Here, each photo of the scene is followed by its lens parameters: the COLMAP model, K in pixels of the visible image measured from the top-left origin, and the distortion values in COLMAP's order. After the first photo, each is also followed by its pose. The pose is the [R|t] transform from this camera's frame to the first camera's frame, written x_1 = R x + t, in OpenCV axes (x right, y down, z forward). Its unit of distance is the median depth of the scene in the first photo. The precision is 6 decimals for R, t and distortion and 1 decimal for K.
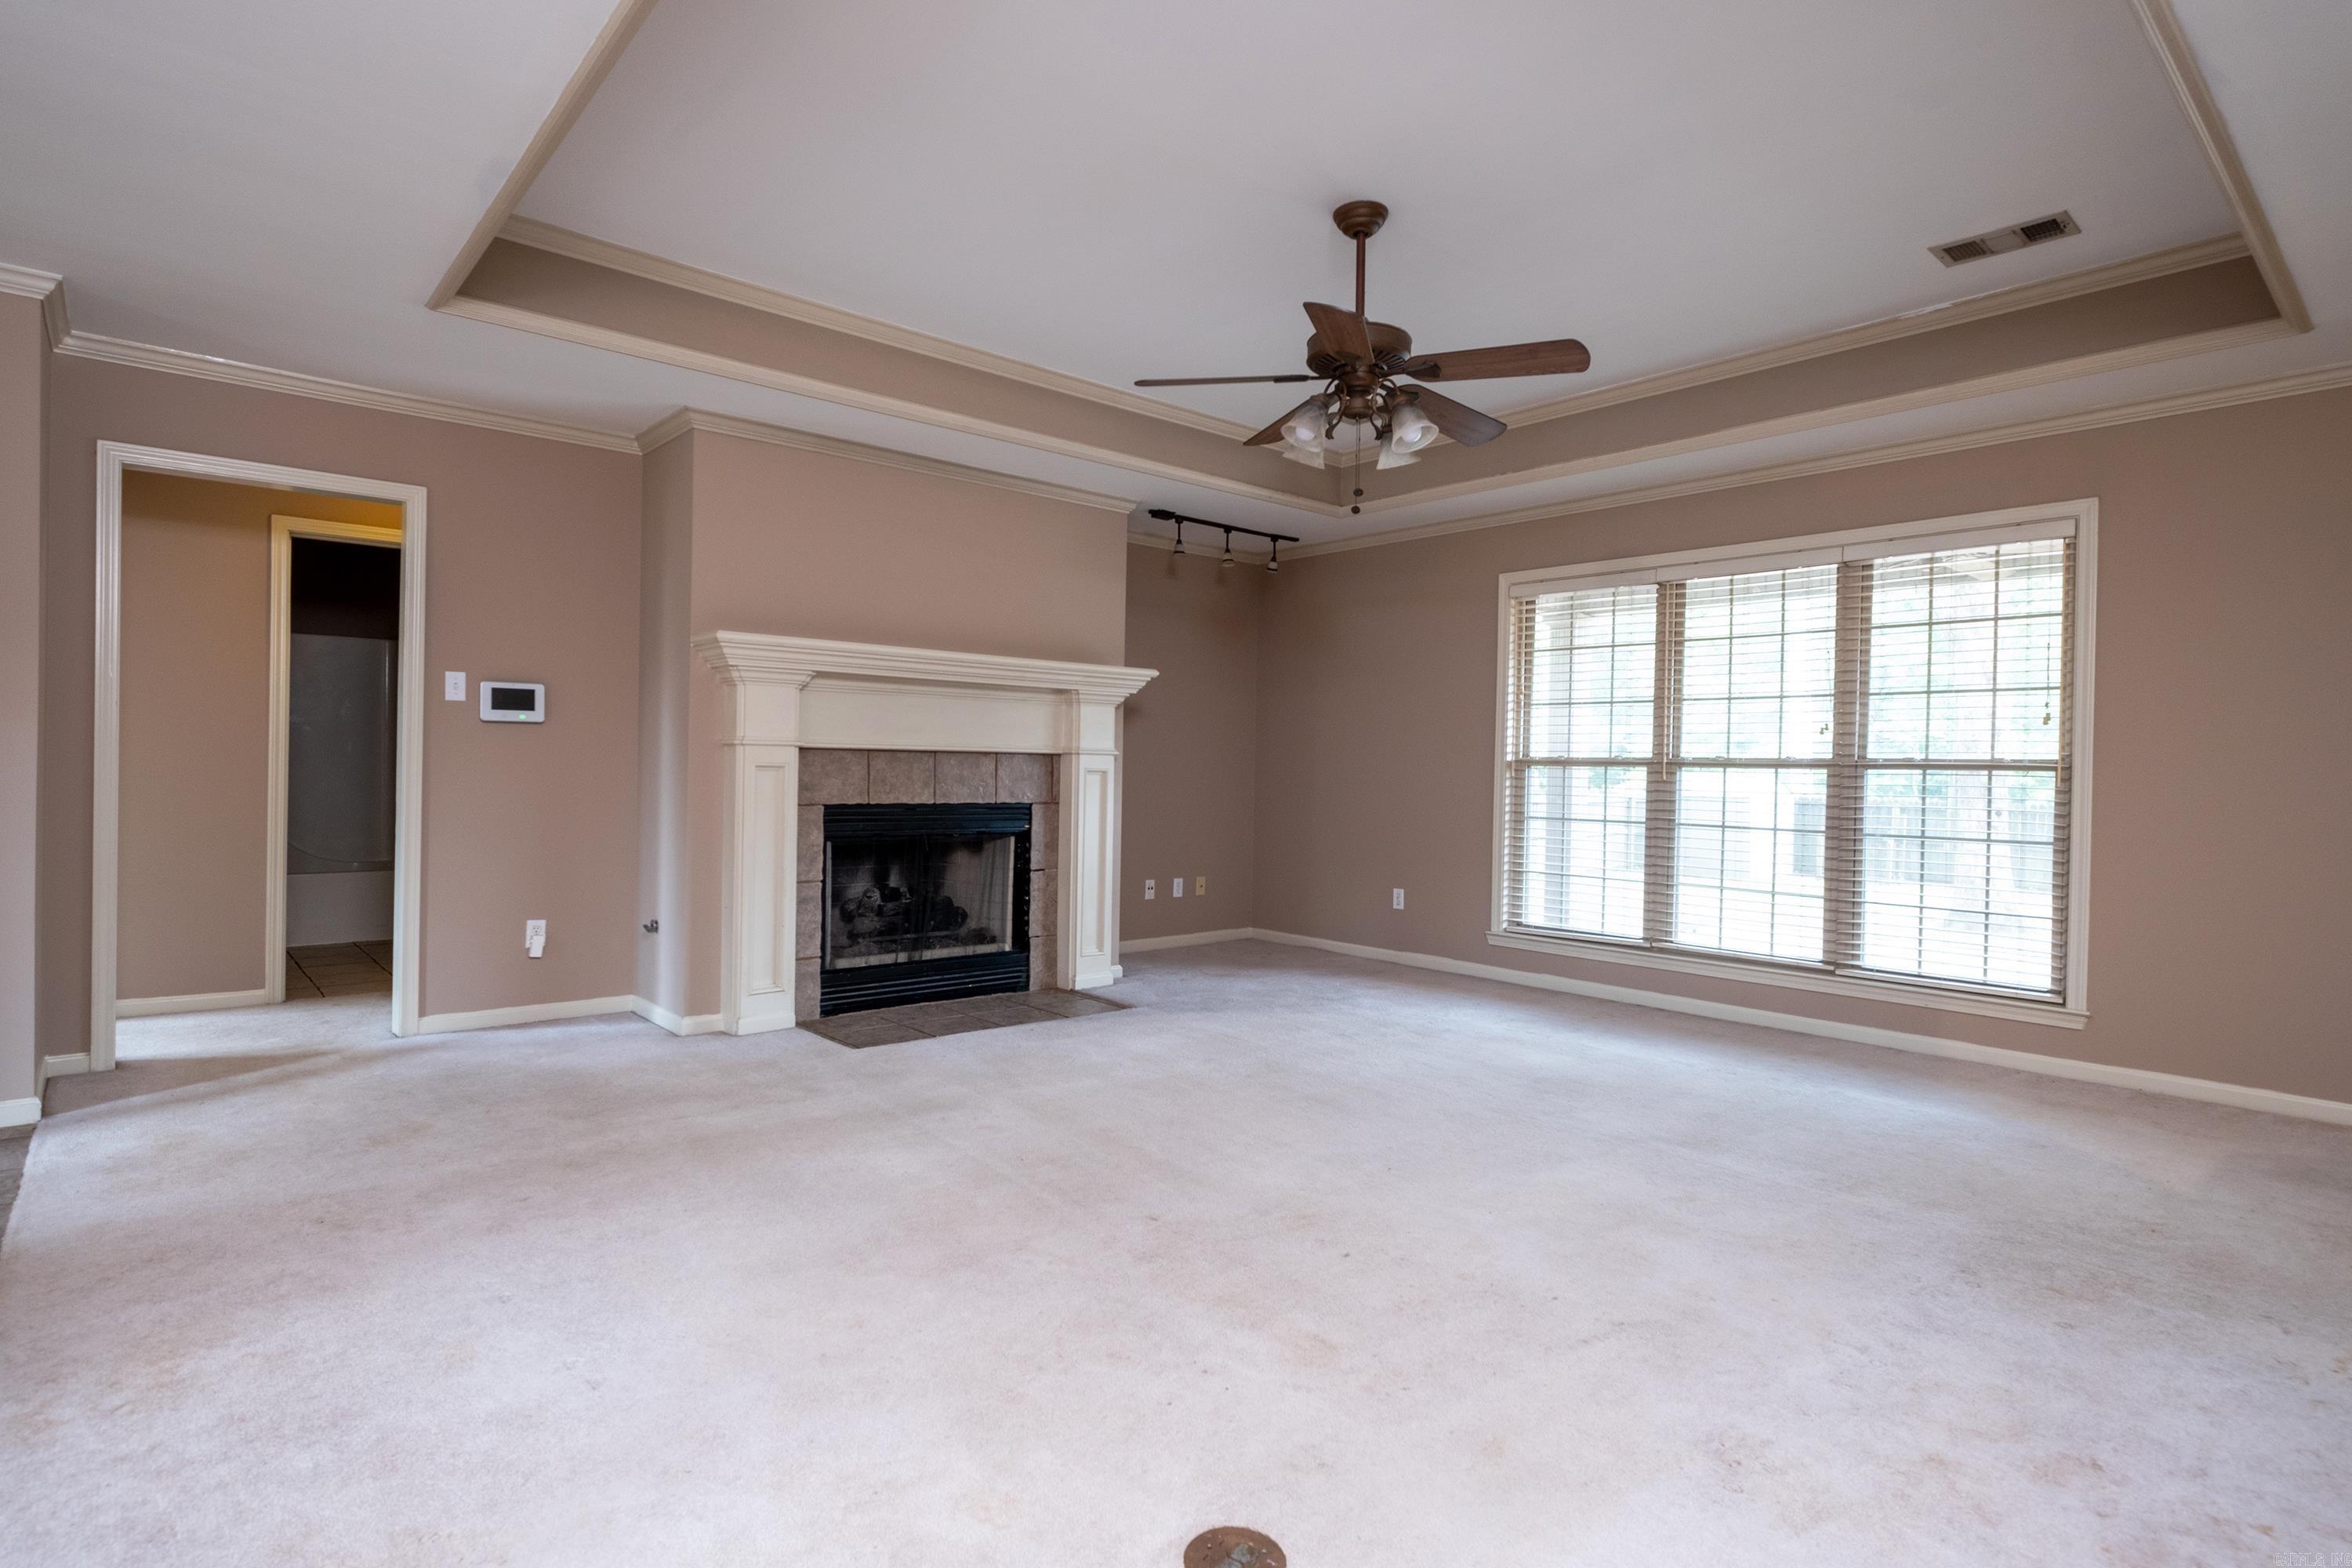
lens RADIAL K [[1165.1, 0, 1173.6], [0, 1165.1, 772.7], [0, 0, 1]] dist [-0.018920, 0.000163]
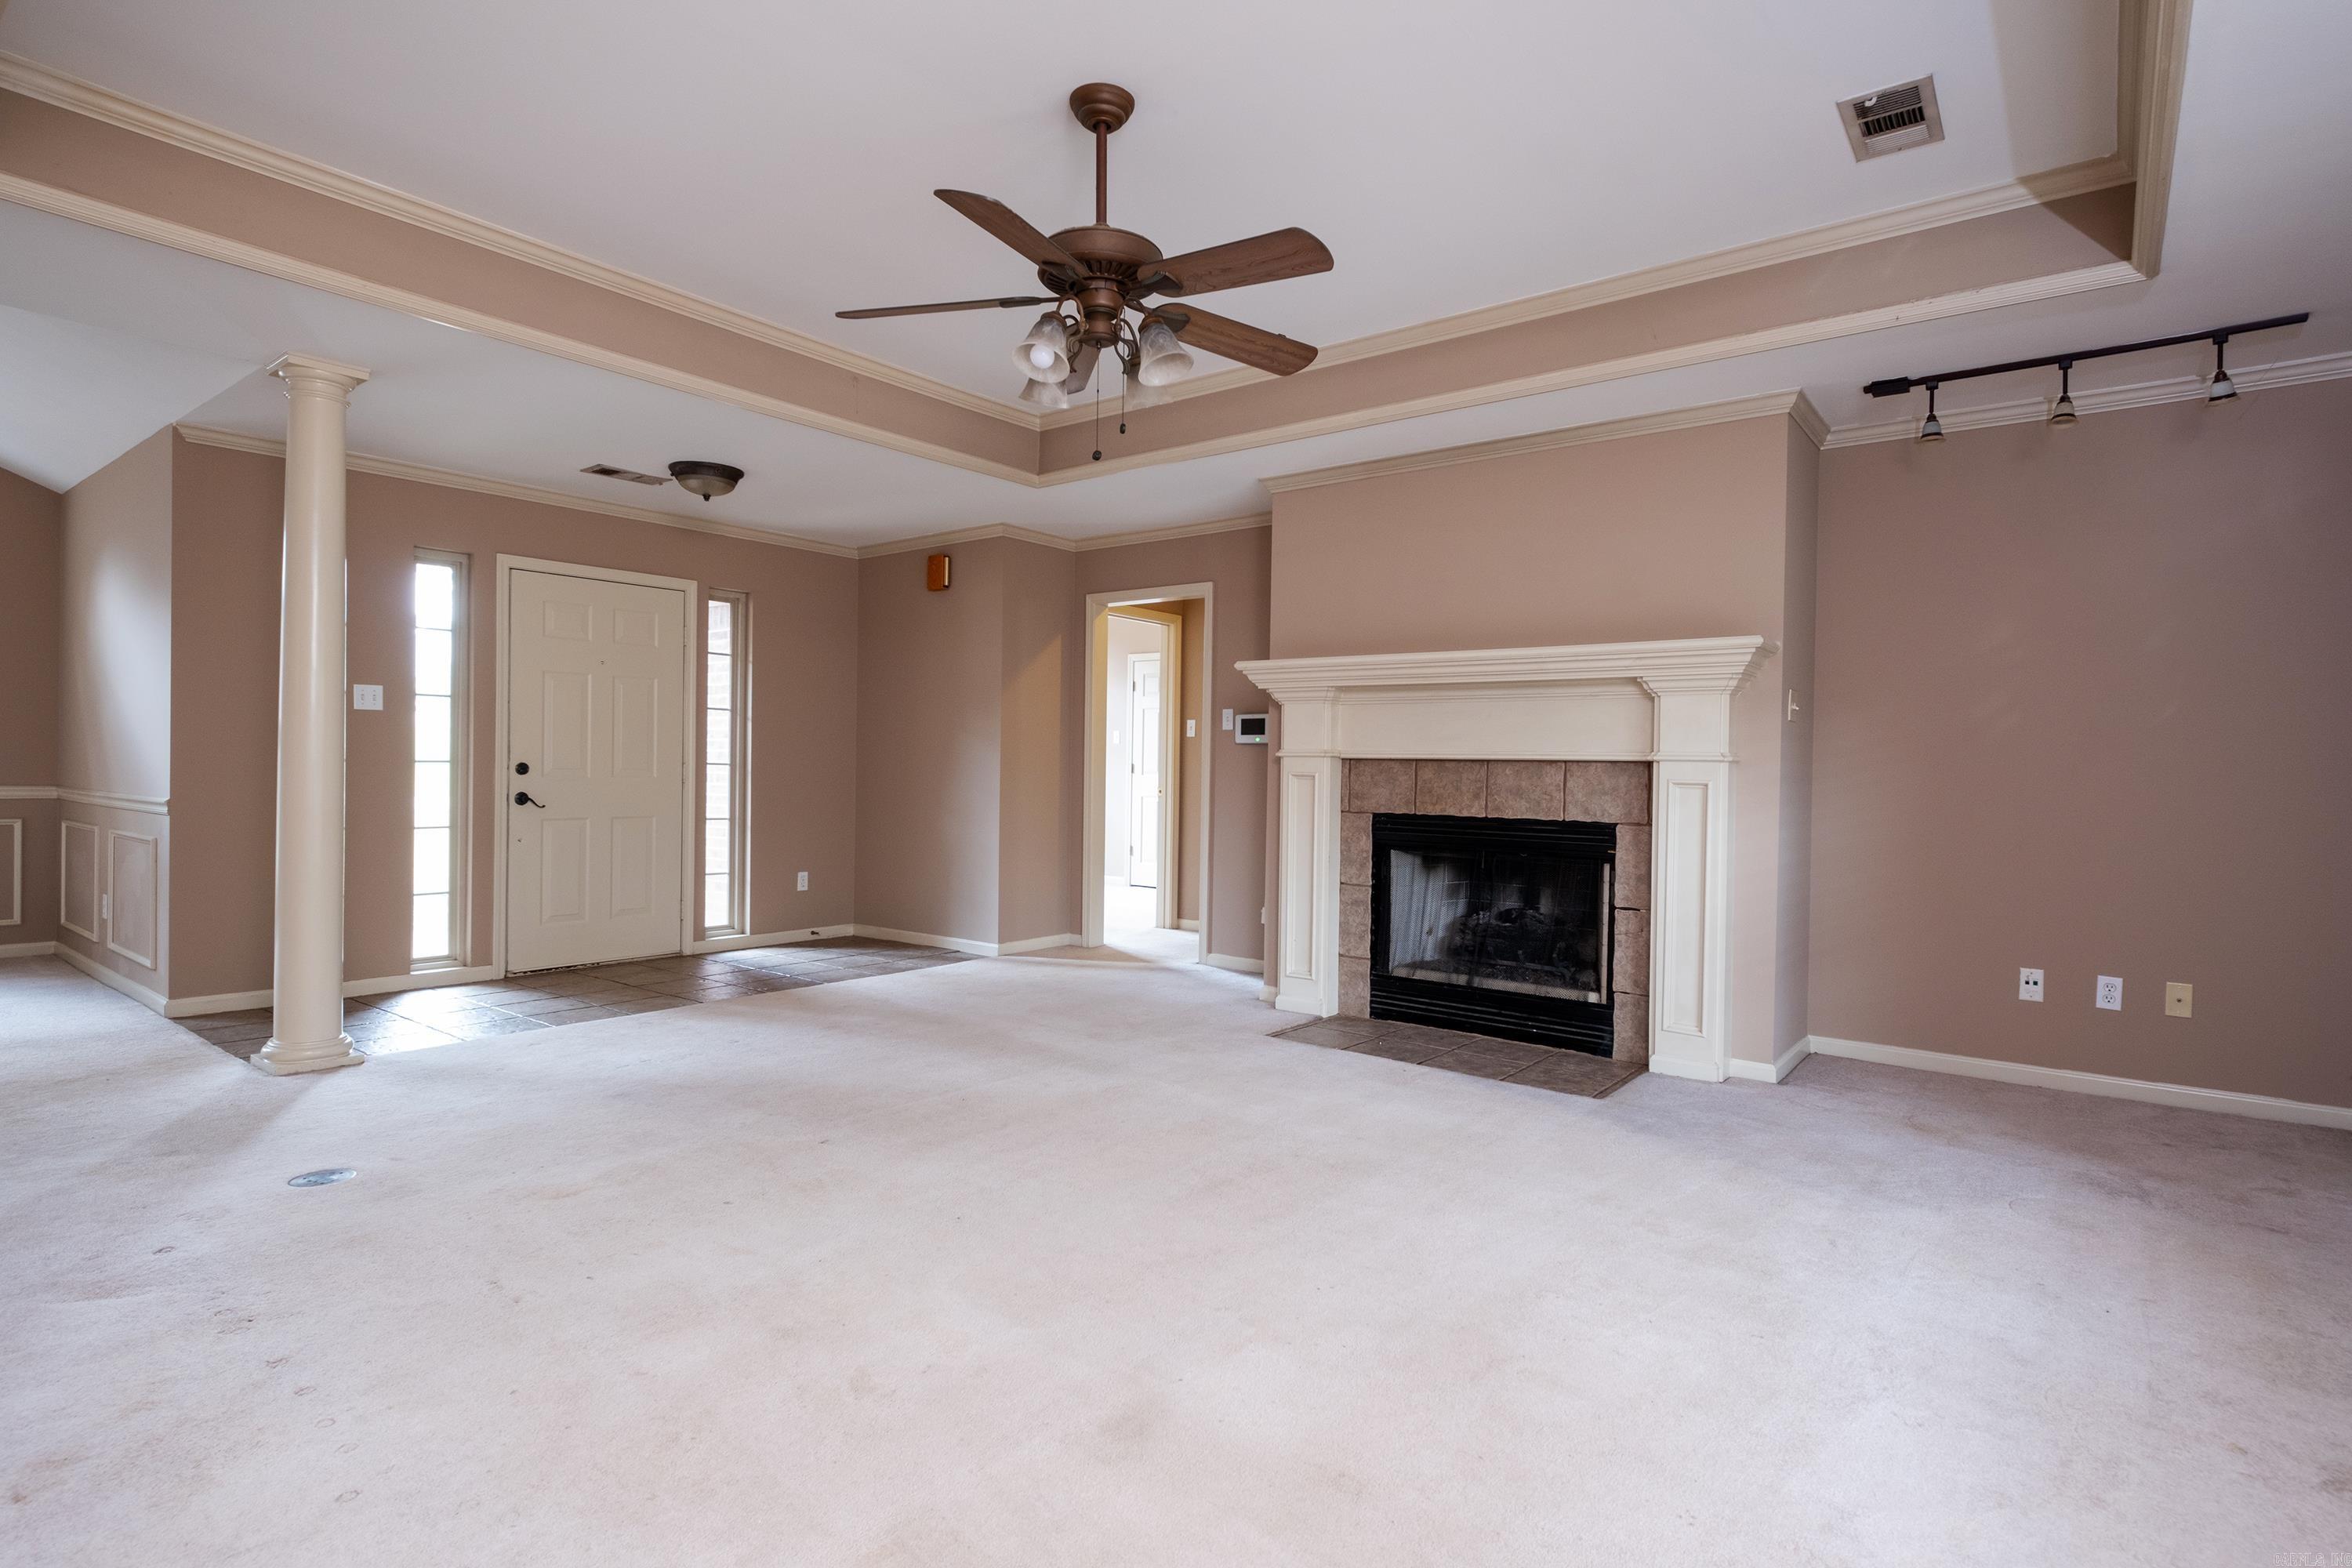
lens RADIAL K [[1165.1, 0, 1173.6], [0, 1165.1, 772.7], [0, 0, 1]] dist [-0.018920, 0.000163]
pose [[0.182824, -0.010400, -0.983091, 0.631890], [-0.019138, 0.999717, -0.014135, 0.008892], [0.982959, 0.021398, 0.182573, 0.580270]]
